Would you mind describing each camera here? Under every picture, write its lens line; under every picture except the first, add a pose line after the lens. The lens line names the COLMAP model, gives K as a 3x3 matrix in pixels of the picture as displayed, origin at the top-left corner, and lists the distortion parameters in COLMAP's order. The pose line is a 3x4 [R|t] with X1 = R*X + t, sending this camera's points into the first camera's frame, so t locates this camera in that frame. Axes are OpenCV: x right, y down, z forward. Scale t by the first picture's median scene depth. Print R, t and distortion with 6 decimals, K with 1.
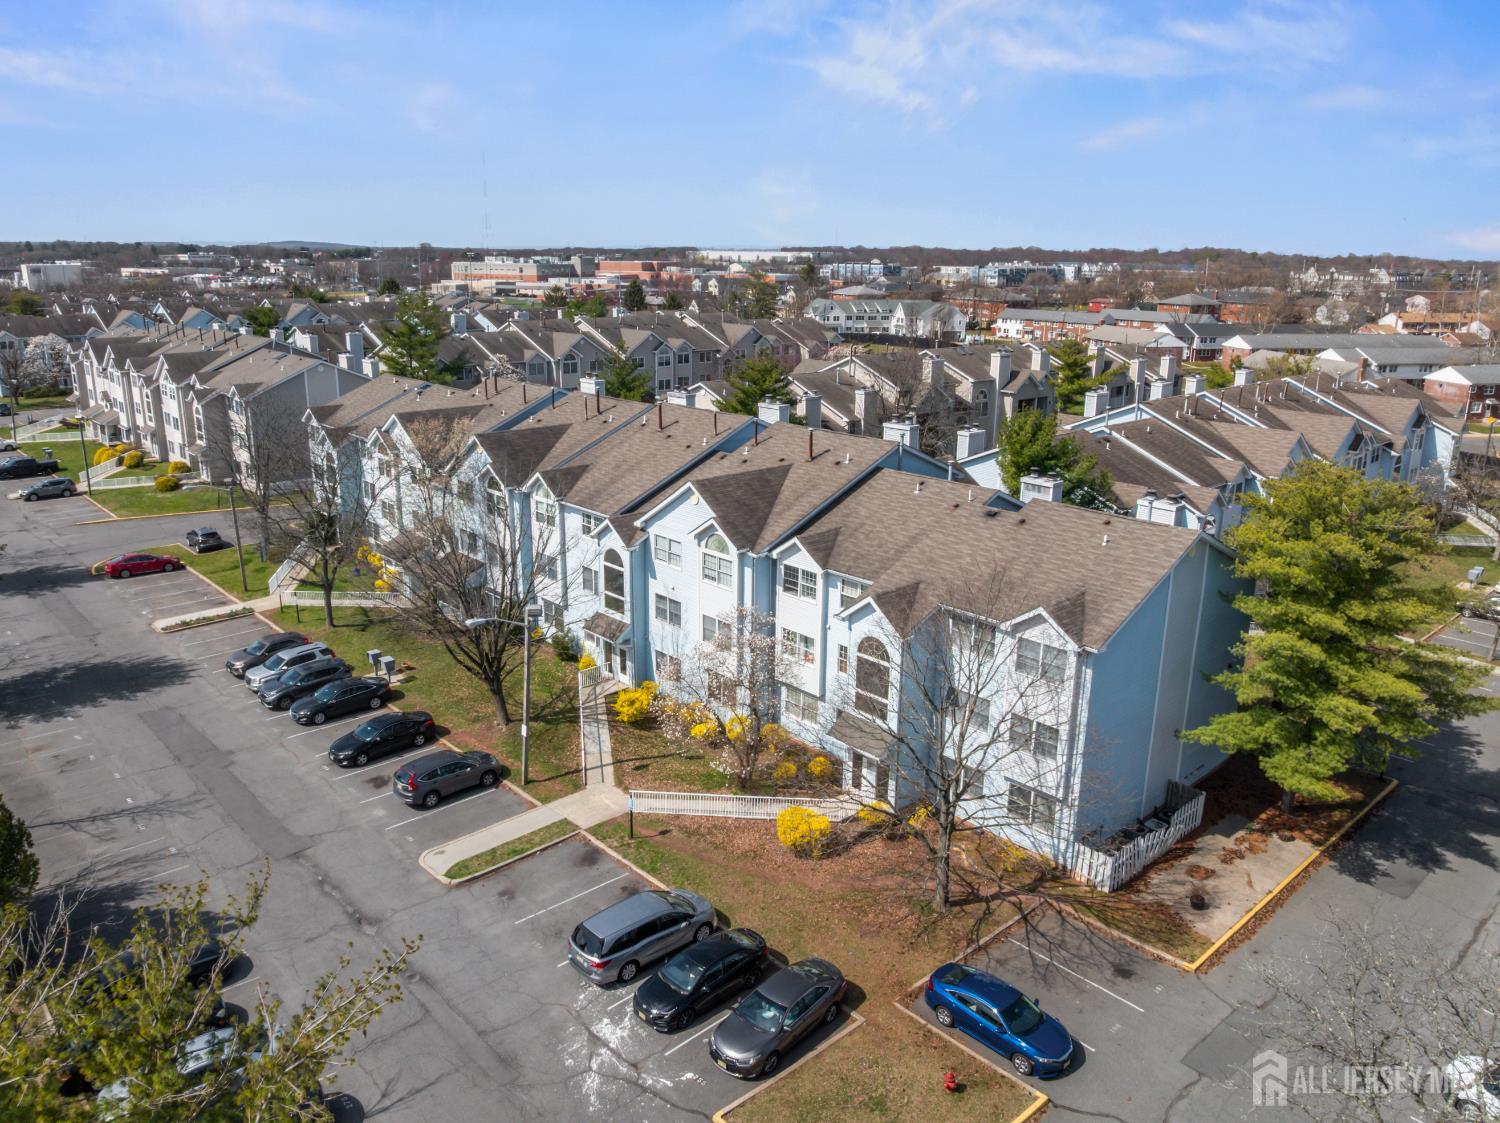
lens RADIAL K [[1034.3, 0, 753.9], [0, 1034.3, 571.7], [0, 0, 1]] dist [-0.050046, 0.014728]
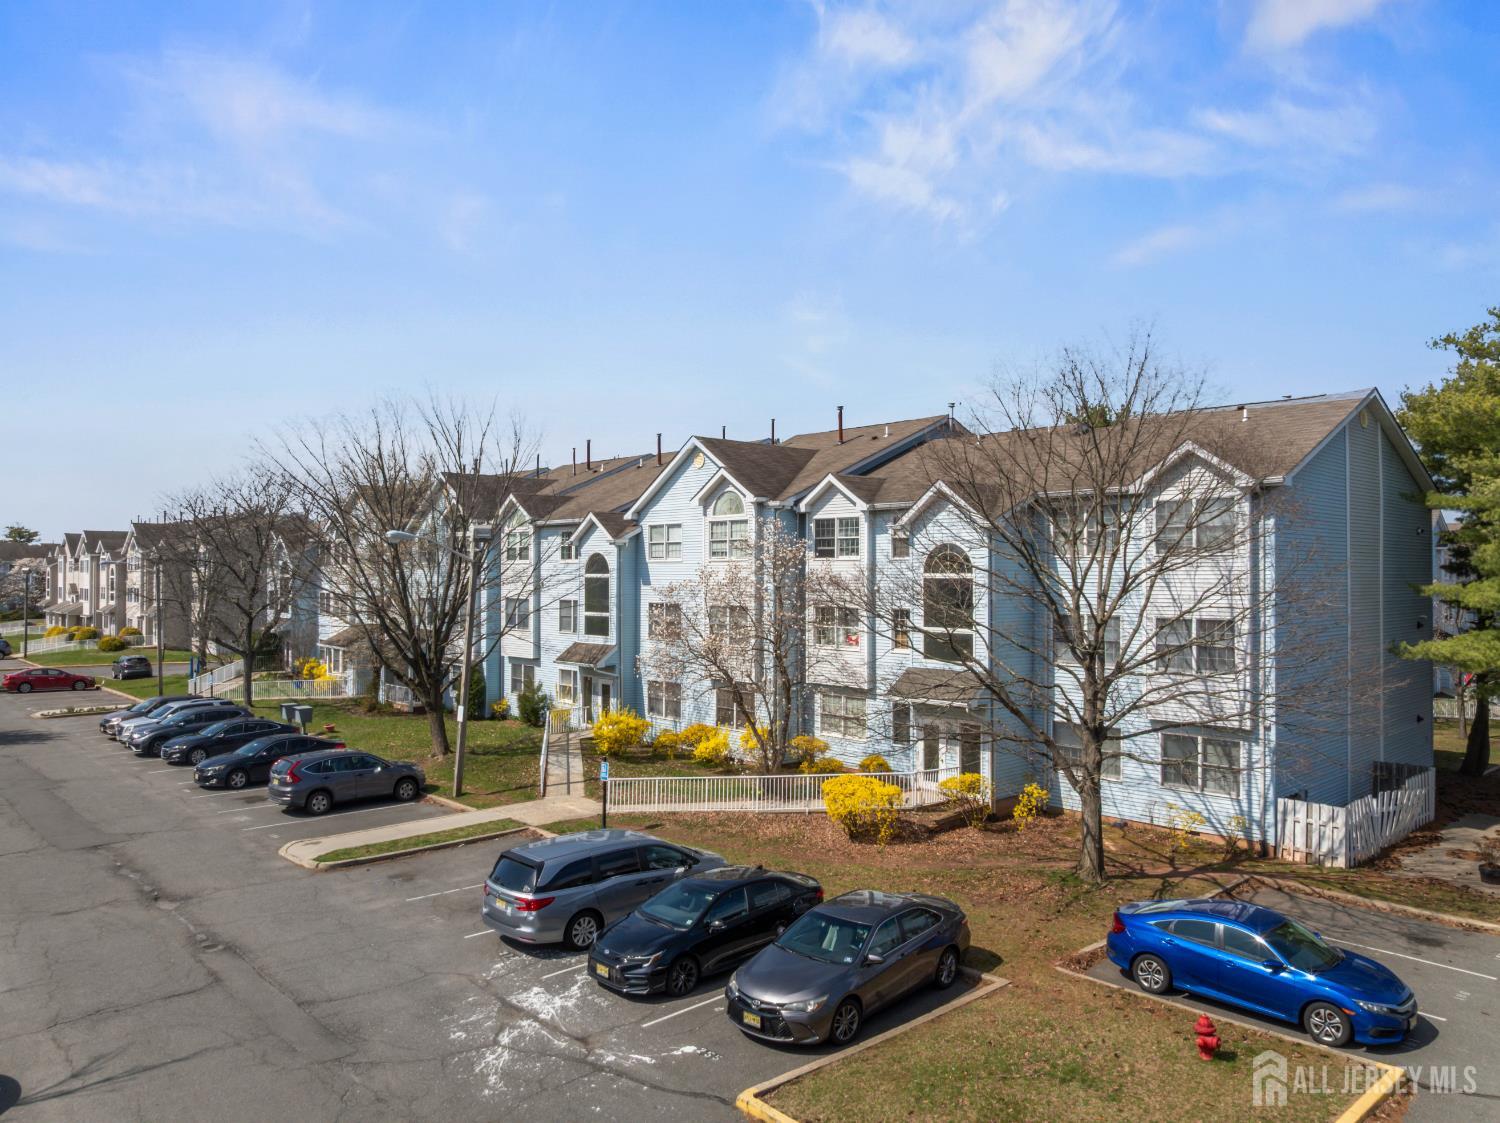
lens RADIAL K [[1034.3, 0, 754.7], [0, 1034.3, 586.4], [0, 0, 1]] dist [-0.050046, 0.014728]
pose [[0.999959, -0.009079, -0.000005, -0.016883], [0.008736, 0.962338, -0.271715, 0.252308], [0.002472, 0.271704, 0.962378, 0.273838]]
